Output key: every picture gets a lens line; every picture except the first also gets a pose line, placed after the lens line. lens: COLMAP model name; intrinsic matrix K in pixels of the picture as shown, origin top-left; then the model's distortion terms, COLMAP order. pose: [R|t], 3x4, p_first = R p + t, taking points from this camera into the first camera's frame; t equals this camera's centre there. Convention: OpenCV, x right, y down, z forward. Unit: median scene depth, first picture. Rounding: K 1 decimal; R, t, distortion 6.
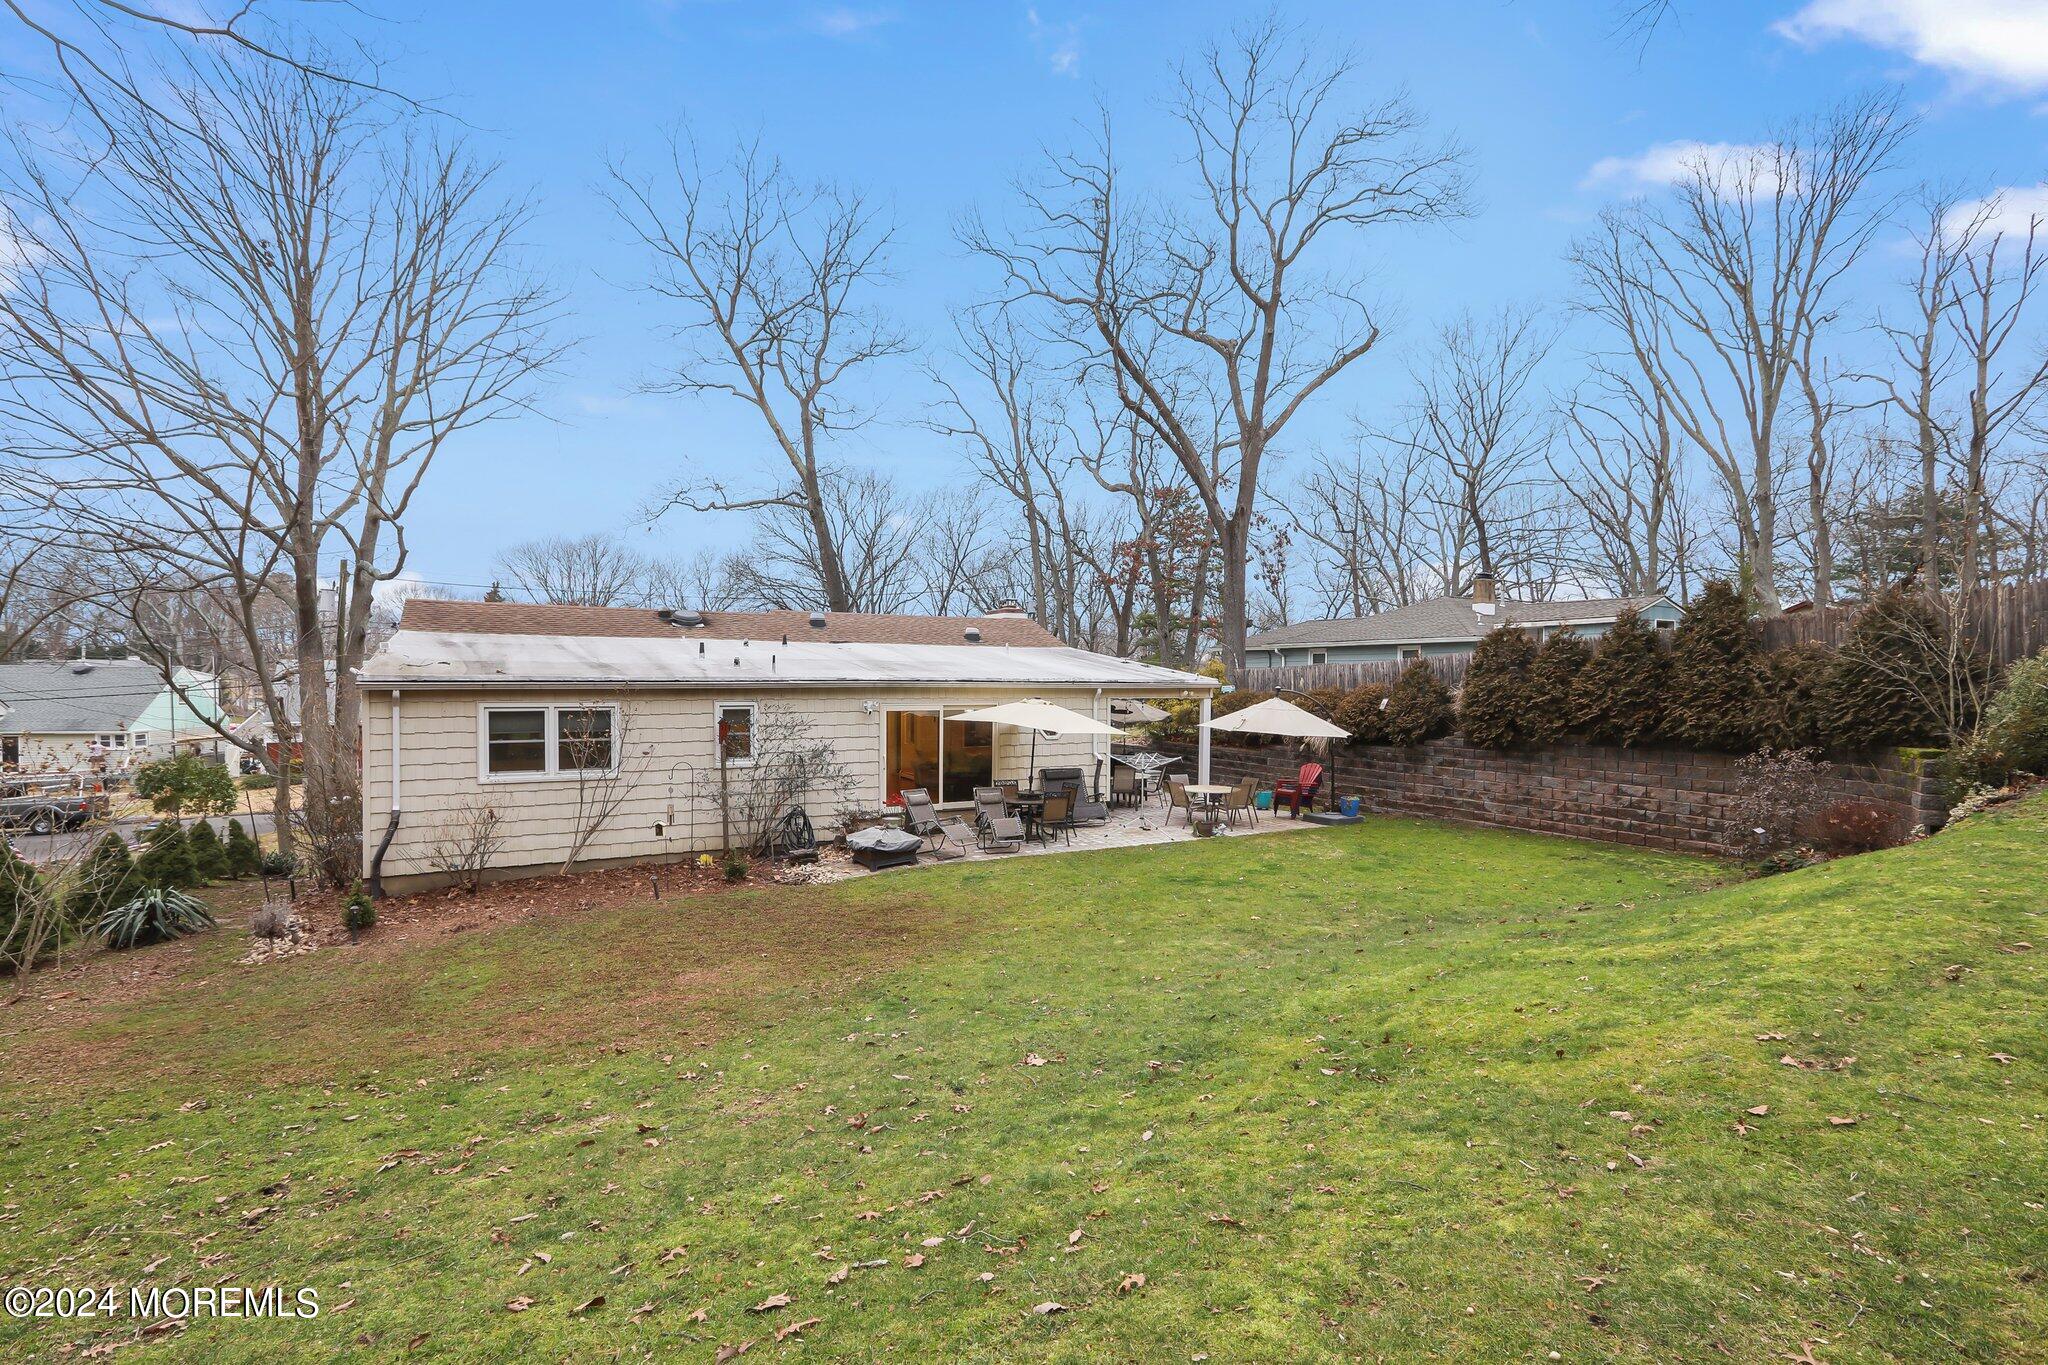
lens RADIAL K [[935.6, 0, 1031.7], [0, 935.6, 683.8], [0, 0, 1]] dist [-0.025950, 0.010517]
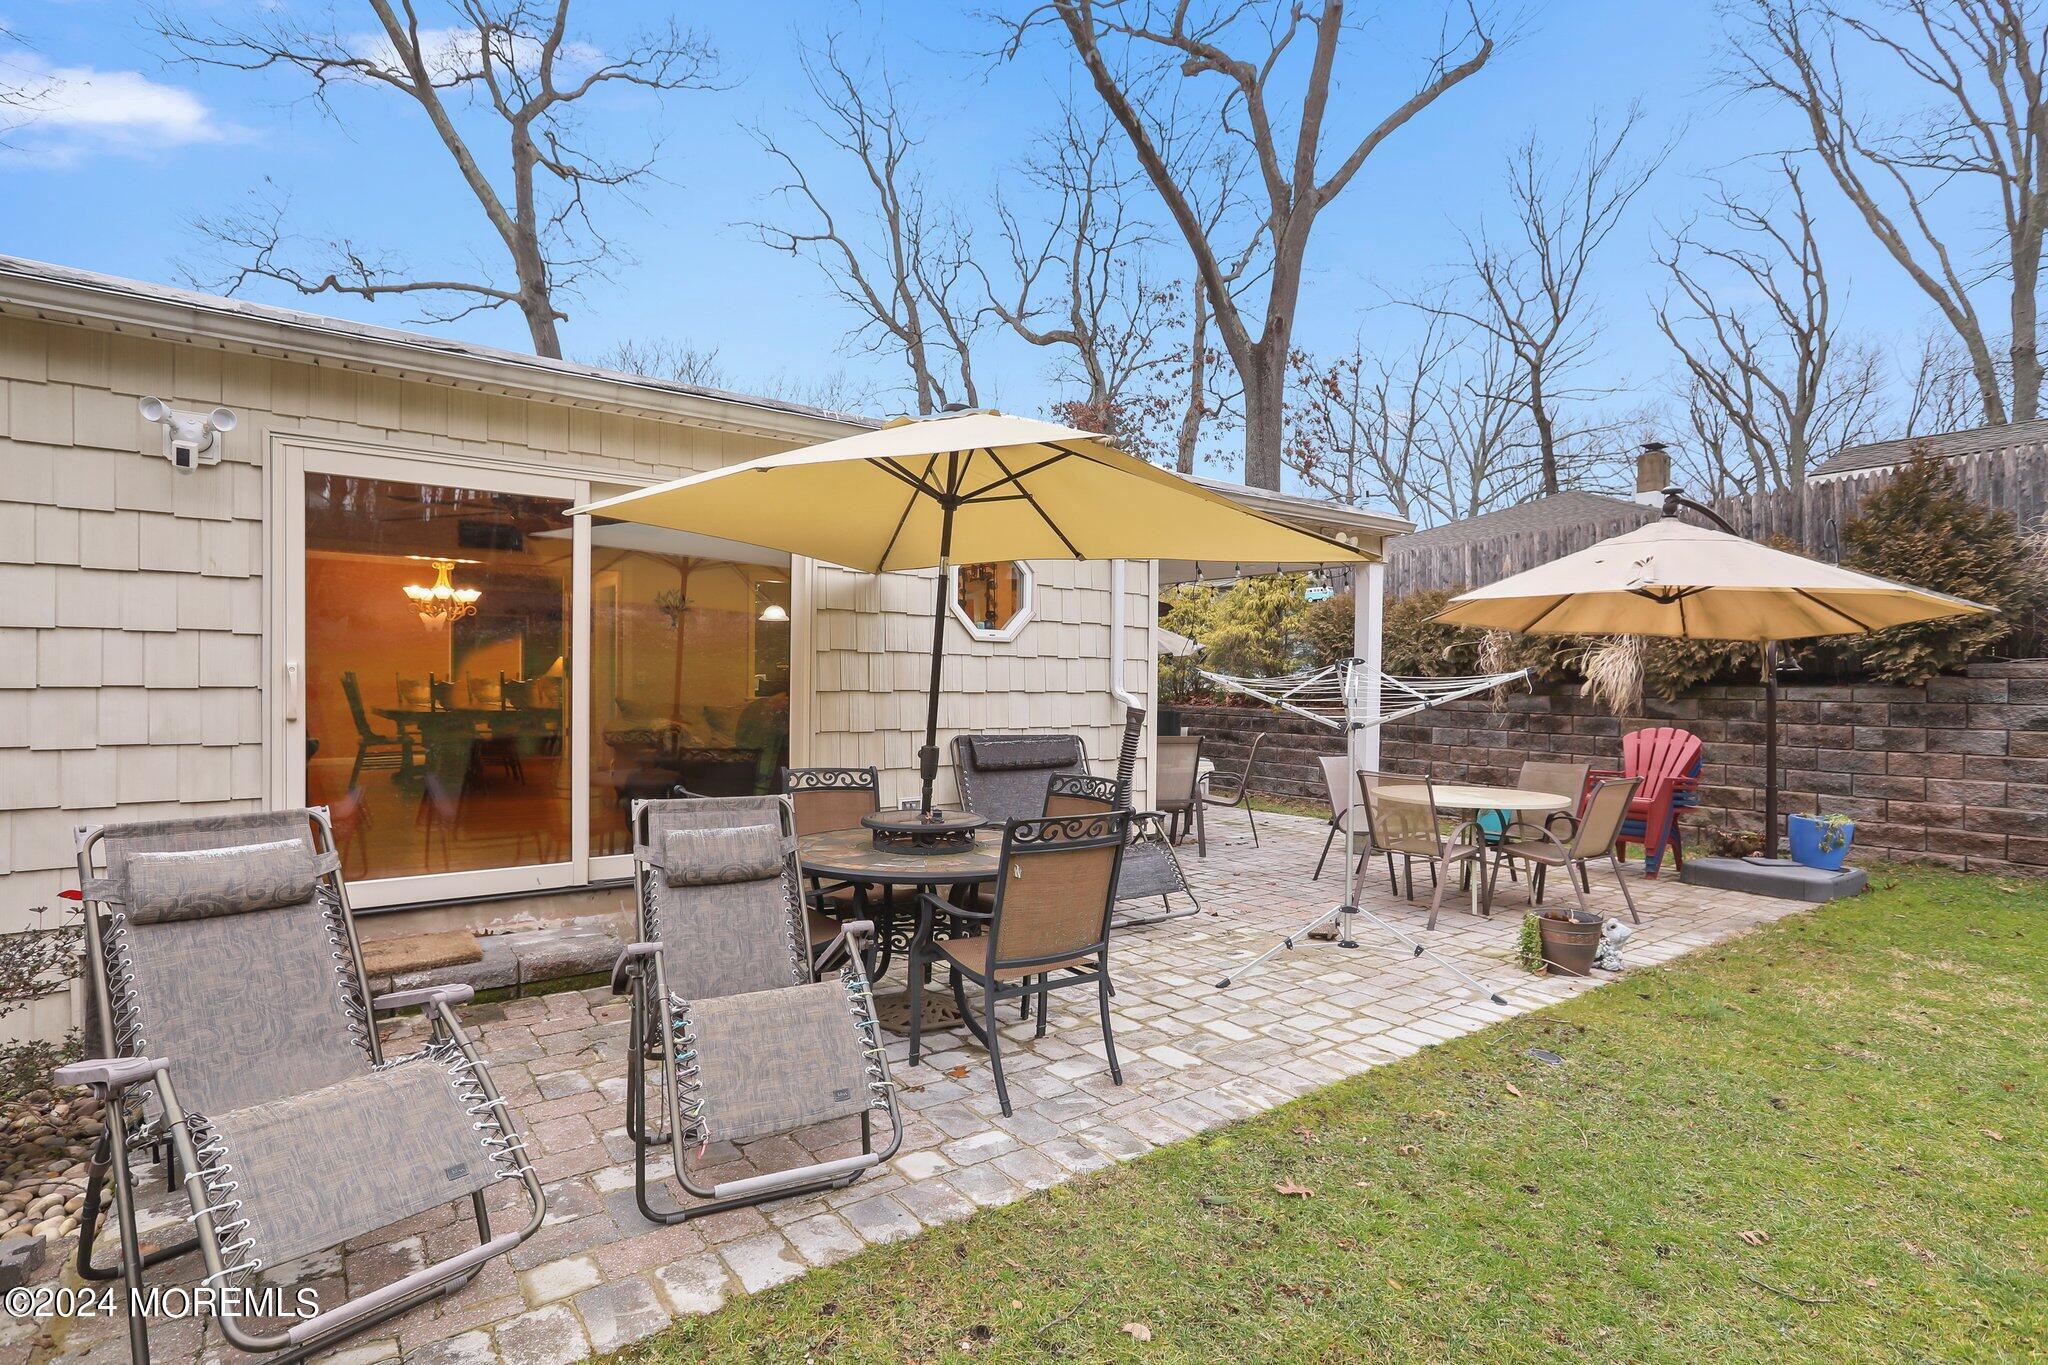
lens RADIAL K [[980.8, 0, 1008.1], [0, 980.8, 690.8], [0, 0, 1]] dist [-0.001173, 0.000694]
pose [[0.995779, 0.001903, 0.091766, -0.003473], [-0.002413, 0.999982, 0.005447, 0.074341], [-0.091754, -0.005646, 0.995766, 0.675850]]
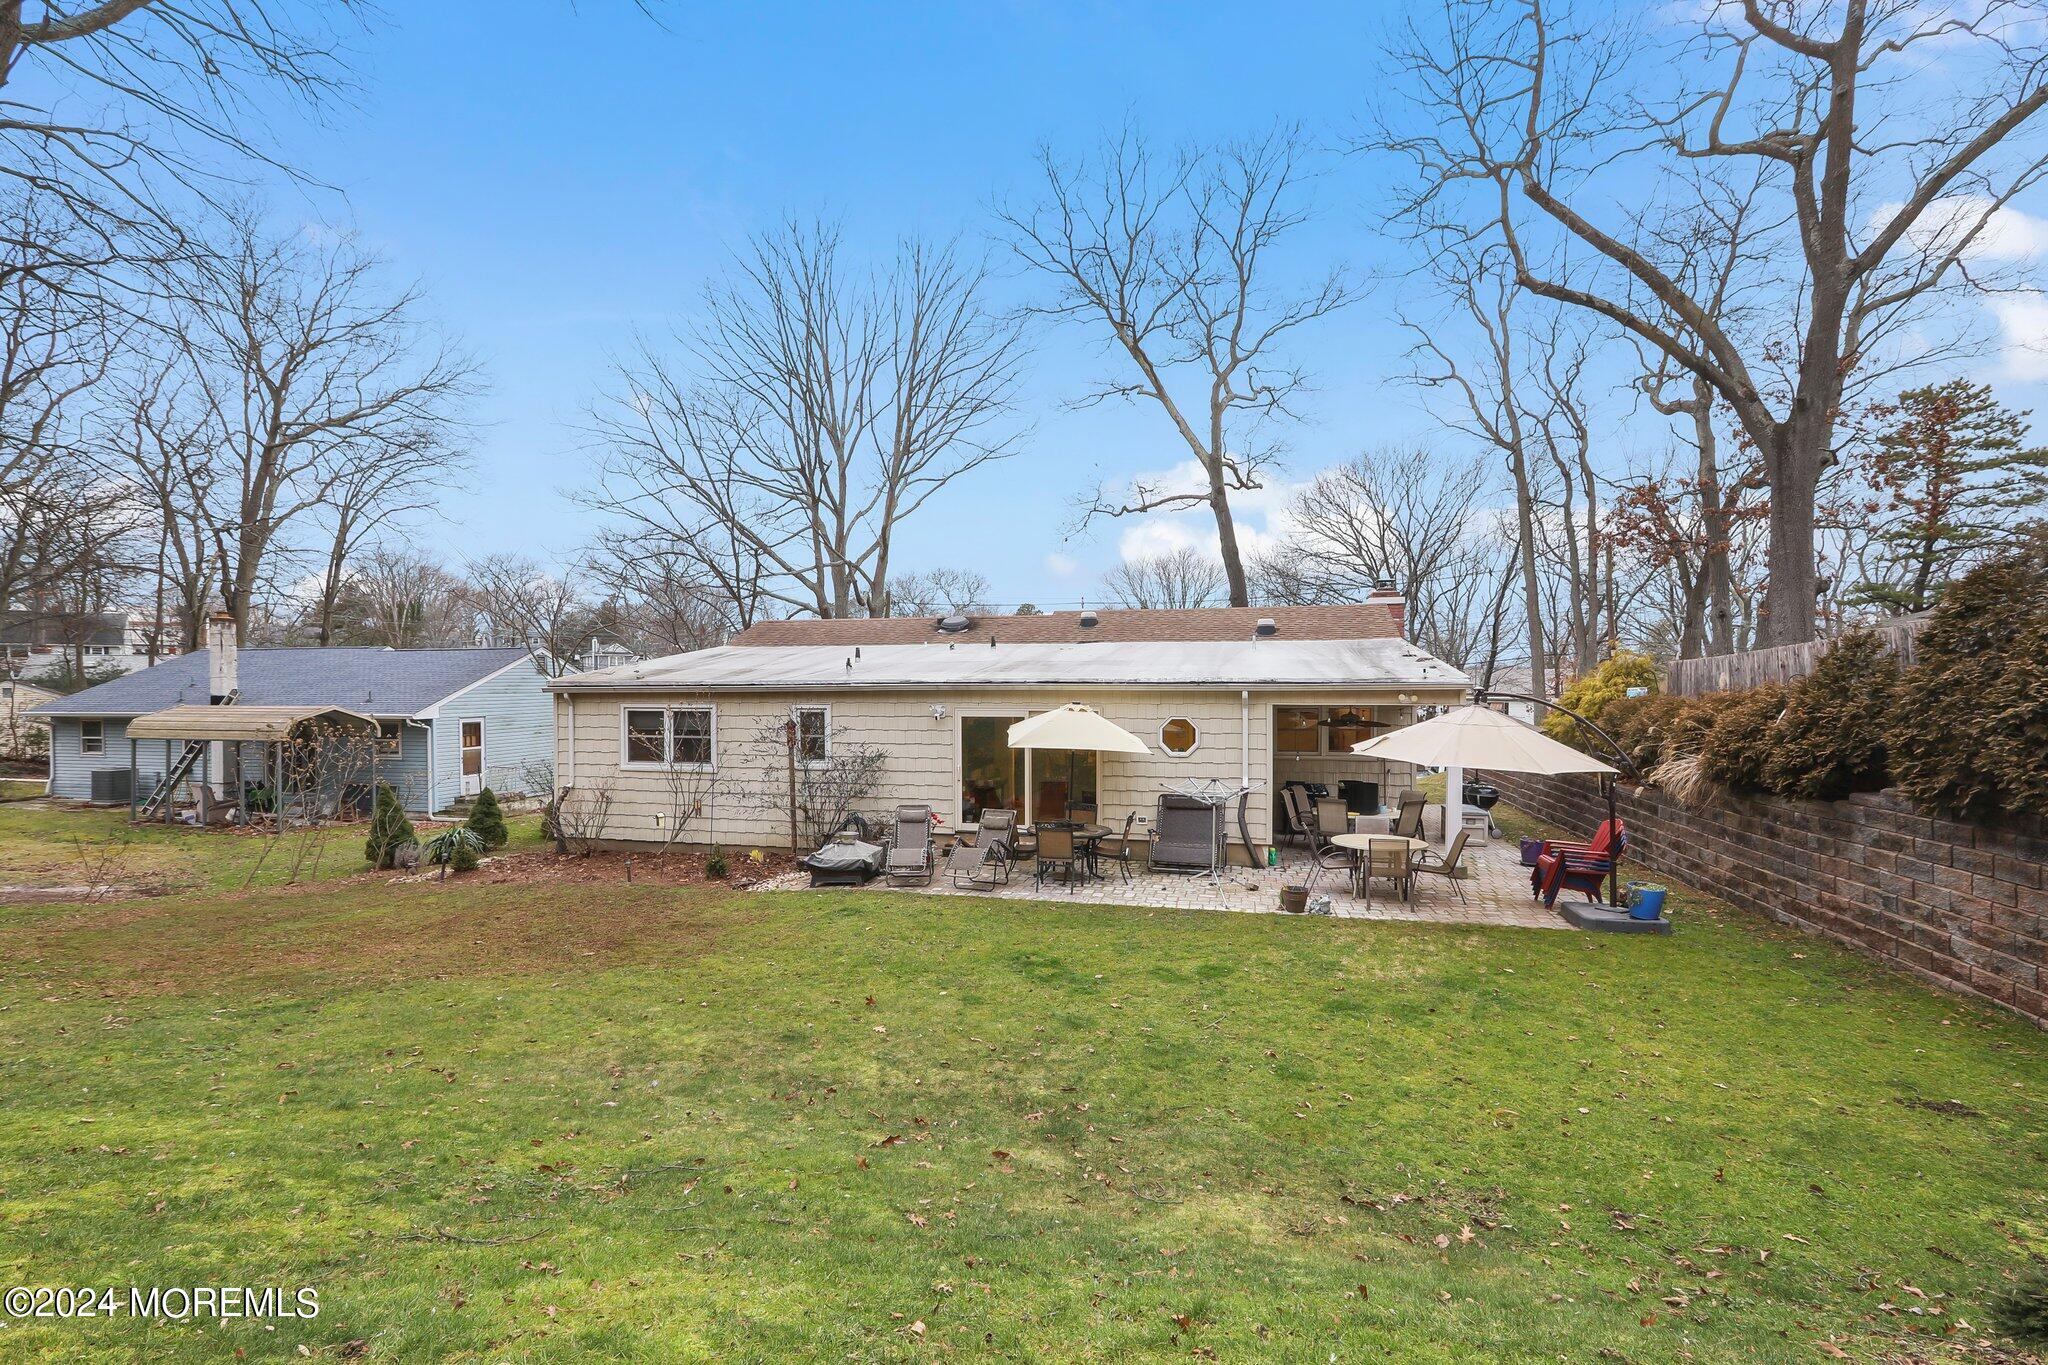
lens RADIAL K [[935.6, 0, 1029.6], [0, 935.6, 690.1], [0, 0, 1]] dist [-0.025950, 0.010517]
pose [[0.721393, -0.004511, -0.692511, 0.472554], [0.003913, 0.999989, -0.002438, 0.005511], [0.692515, -0.000951, 0.721403, 0.357967]]
